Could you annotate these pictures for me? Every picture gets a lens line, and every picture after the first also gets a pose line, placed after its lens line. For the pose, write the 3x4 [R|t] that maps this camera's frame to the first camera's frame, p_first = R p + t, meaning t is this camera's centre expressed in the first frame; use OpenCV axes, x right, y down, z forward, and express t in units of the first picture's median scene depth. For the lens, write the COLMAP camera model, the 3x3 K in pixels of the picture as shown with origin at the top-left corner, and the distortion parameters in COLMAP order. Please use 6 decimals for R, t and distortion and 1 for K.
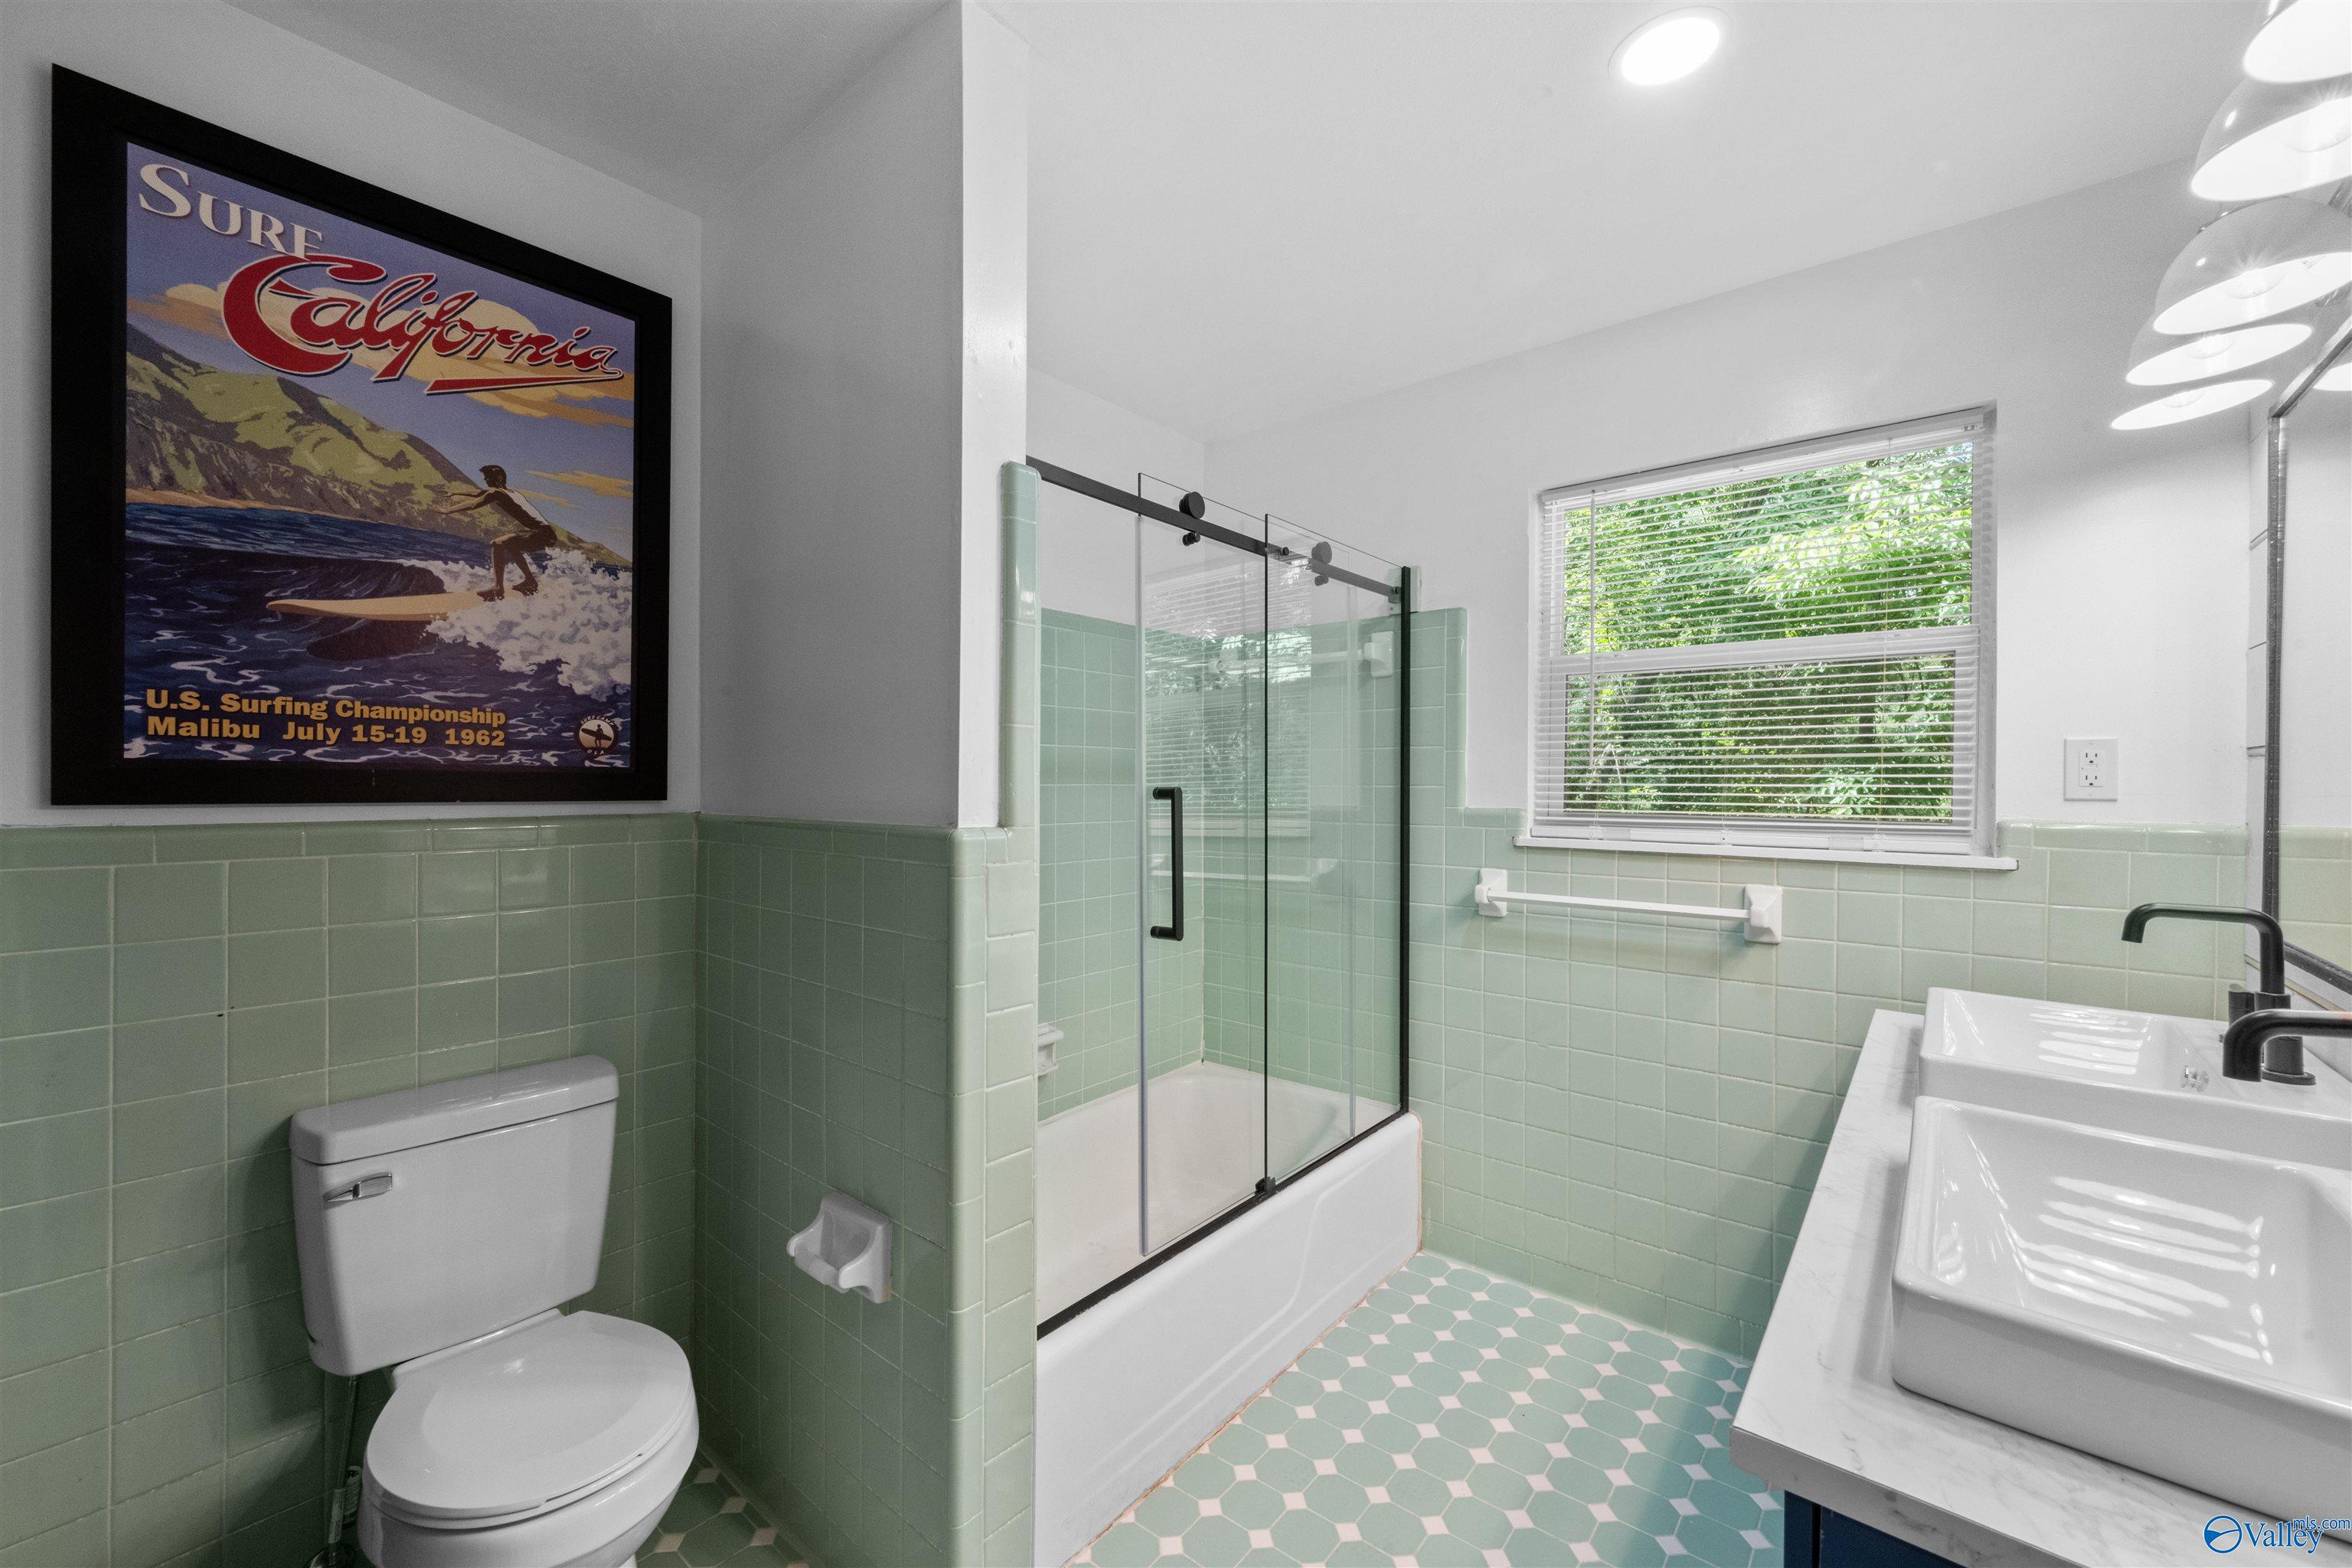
lens RADIAL K [[934.9, 0, 1174.6], [0, 934.9, 778.9], [0, 0, 1]] dist [-0.001481, -0.000275]
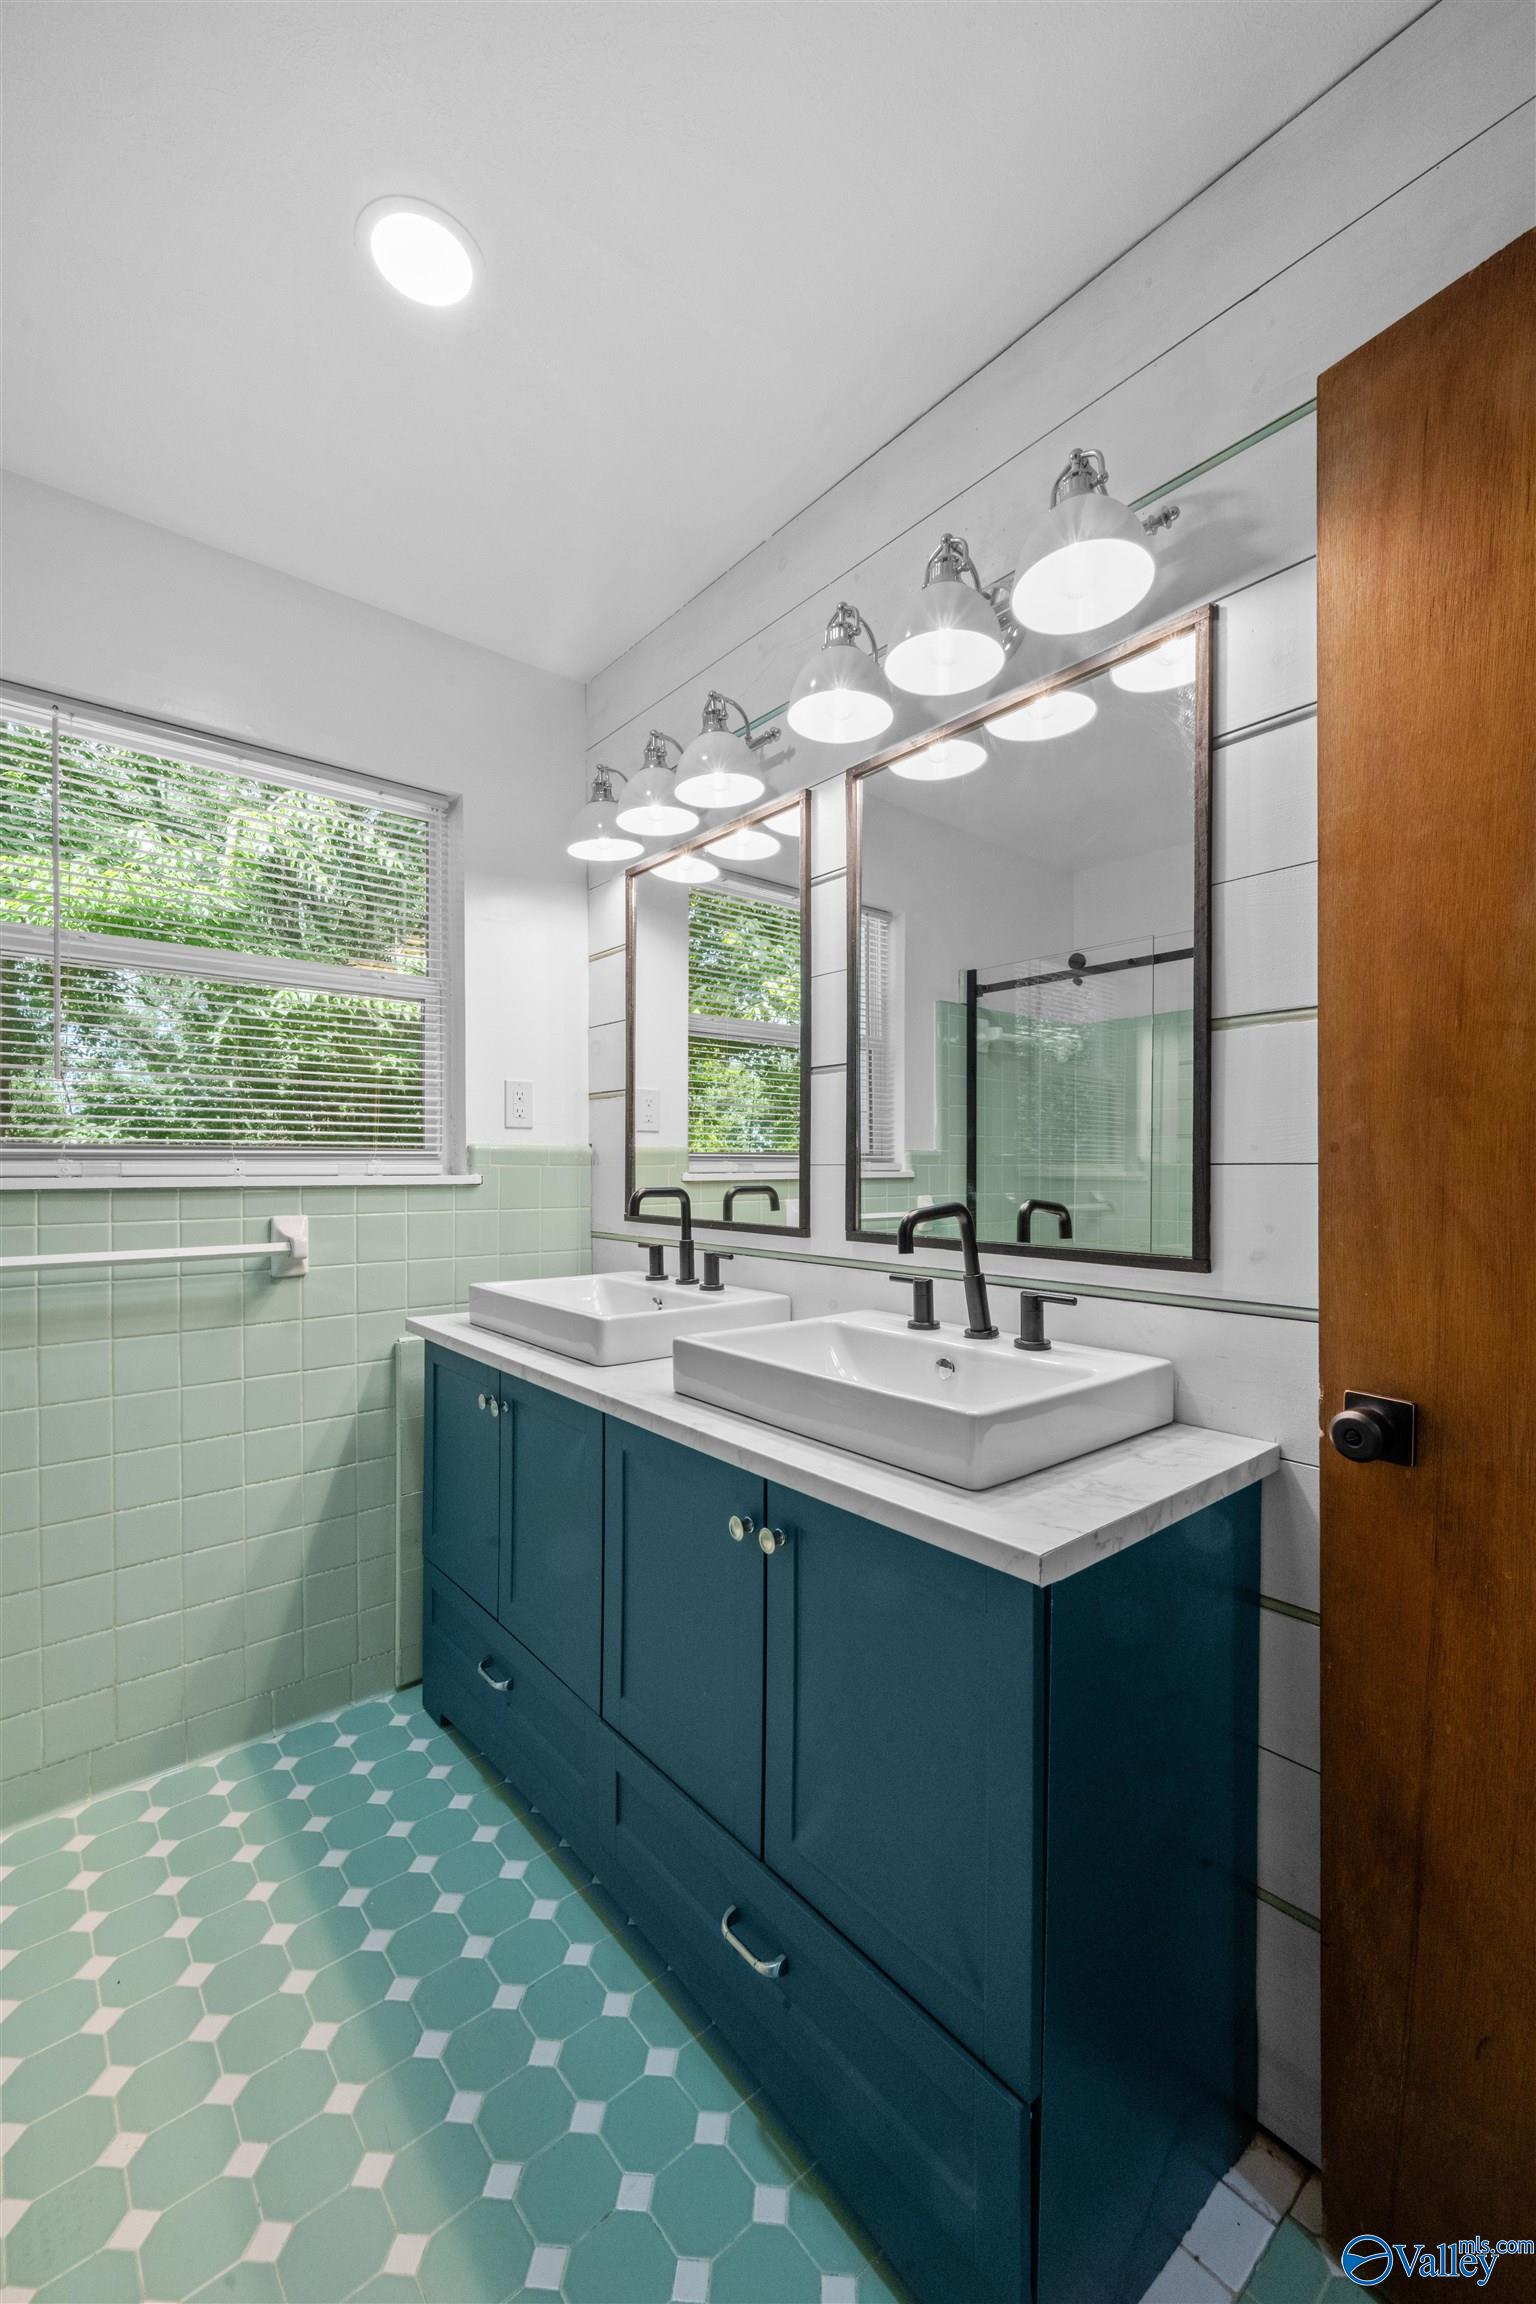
lens RADIAL K [[915.8, 0, 802.9], [0, 915.8, 1152.8], [0, 0, 1]] dist [-0.001481, -0.000275]
pose [[0.161245, 0.000650, 0.986914, -0.199167], [-0.002589, 0.999997, -0.000236, 0.049650], [-0.986911, -0.002517, 0.161246, 0.342238]]
